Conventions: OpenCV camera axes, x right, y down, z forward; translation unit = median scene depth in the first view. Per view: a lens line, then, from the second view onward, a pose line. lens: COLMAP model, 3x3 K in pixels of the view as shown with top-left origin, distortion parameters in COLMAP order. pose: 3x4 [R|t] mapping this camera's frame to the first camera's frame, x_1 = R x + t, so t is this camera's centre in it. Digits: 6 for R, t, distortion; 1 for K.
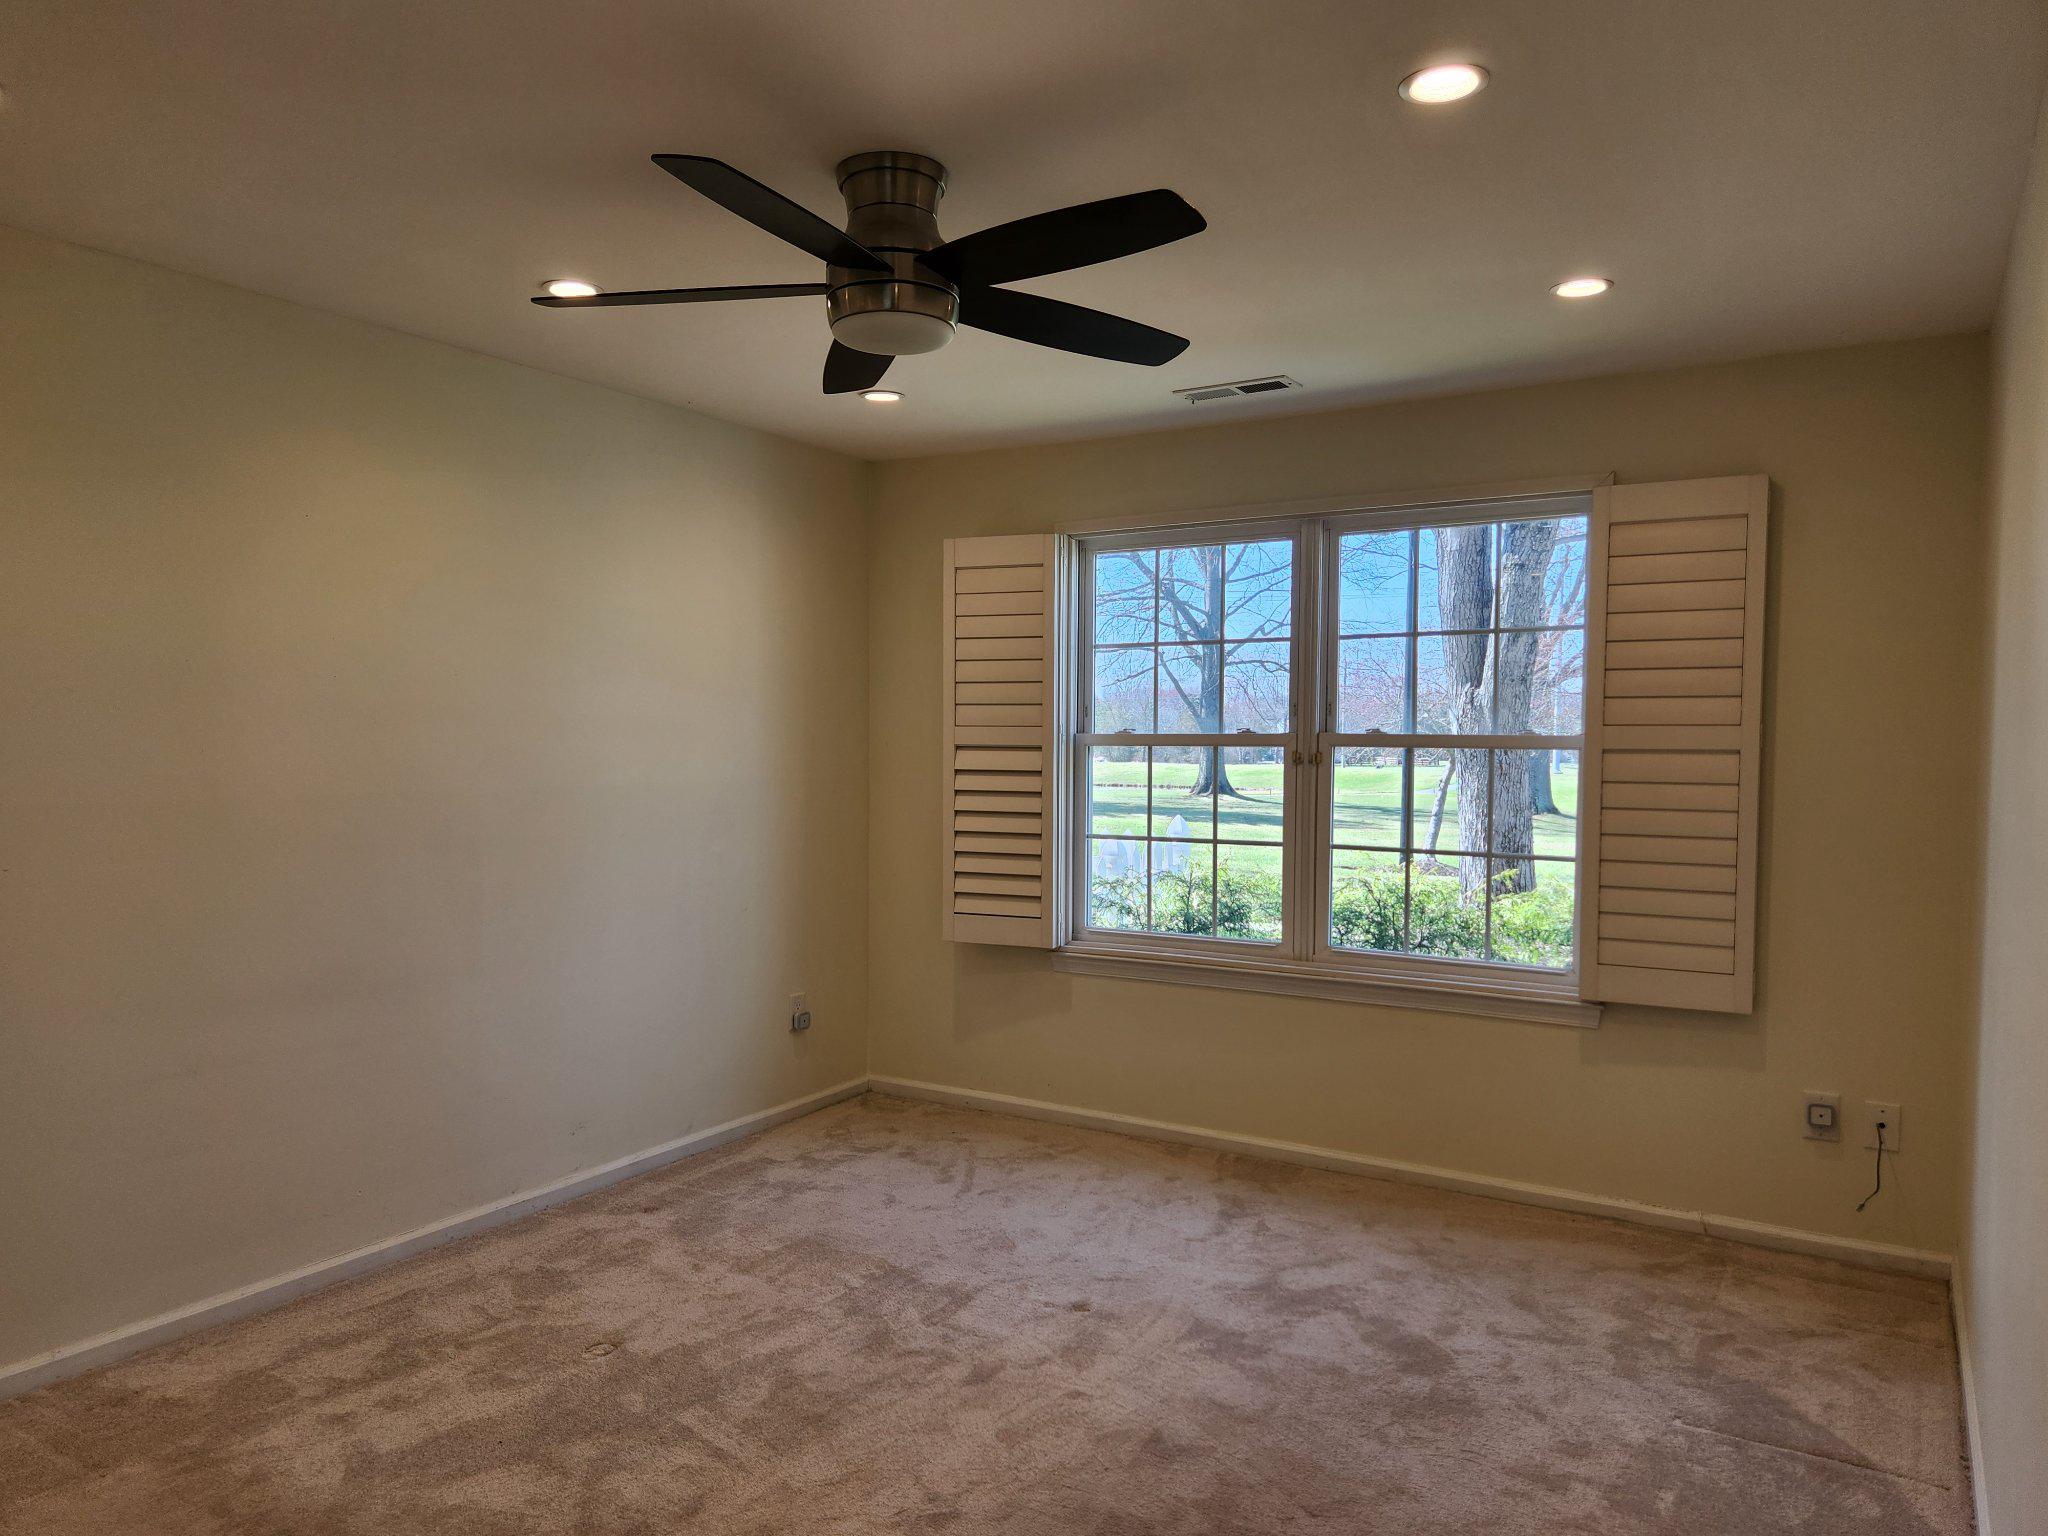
lens RADIAL K [[1407.1, 0, 1022.7], [0, 1407.1, 788.7], [0, 0, 1]] dist [0.084828, -0.079826]
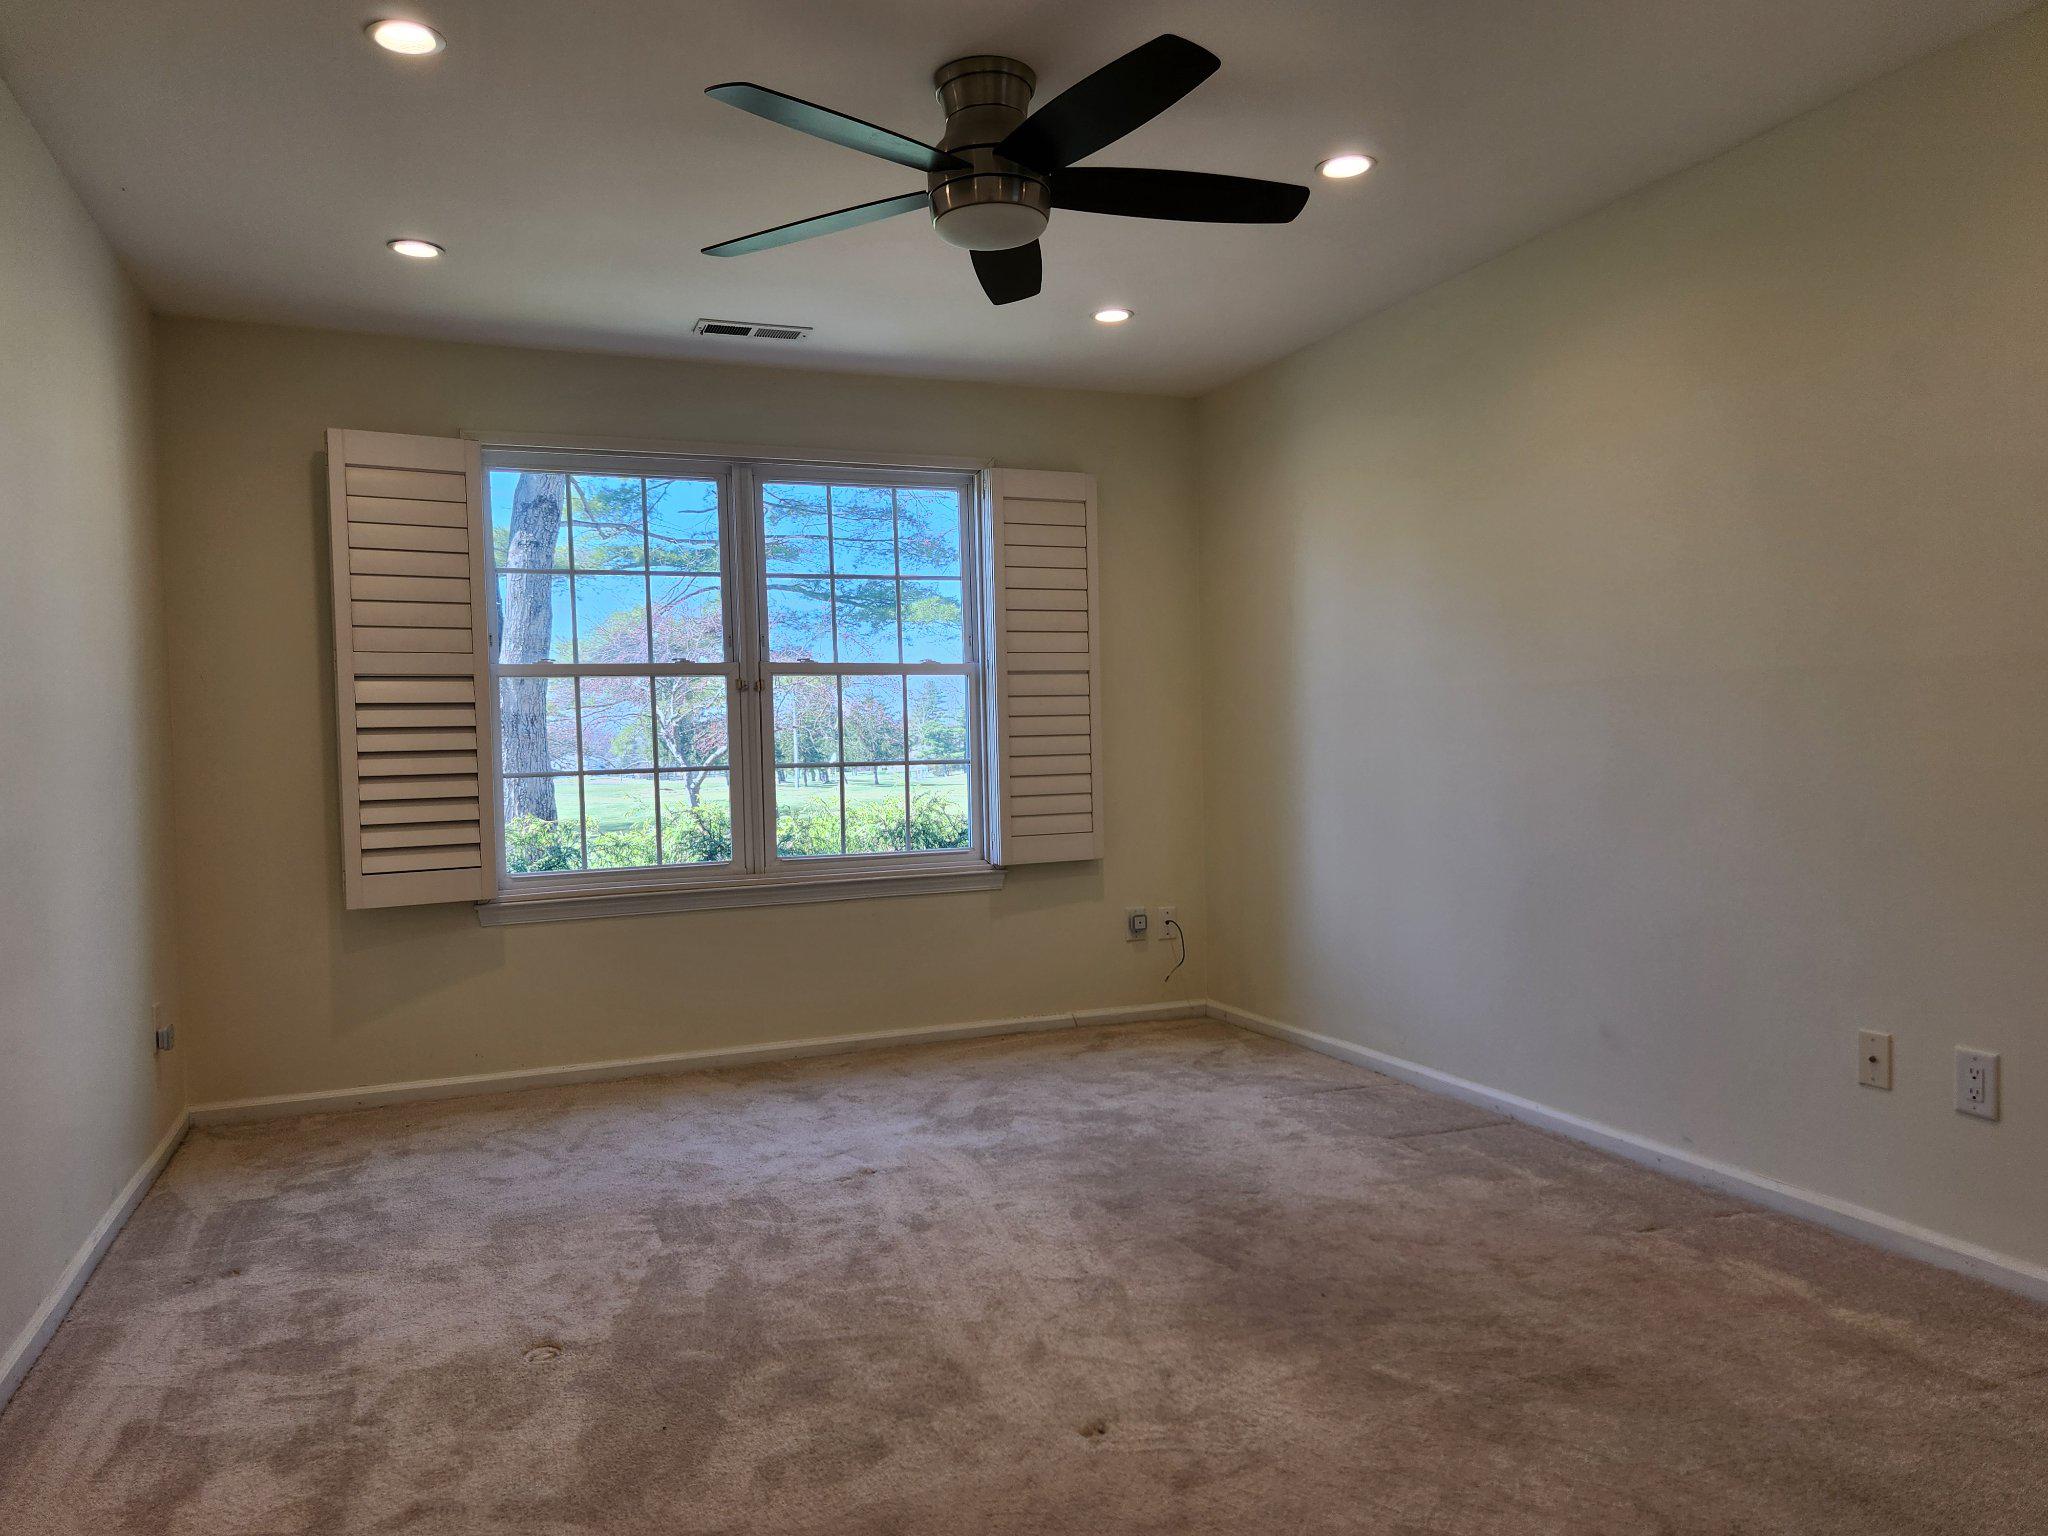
lens RADIAL K [[1389.0, 0, 1024.0], [0, 1389.0, 768.0], [0, 0, 1]] dist [0.076740, -0.067859]
pose [[0.612074, -0.040479, 0.789764, -0.601053], [0.058714, 0.998259, 0.005661, 0.055638], [-0.788618, 0.042905, 0.613385, 0.218551]]
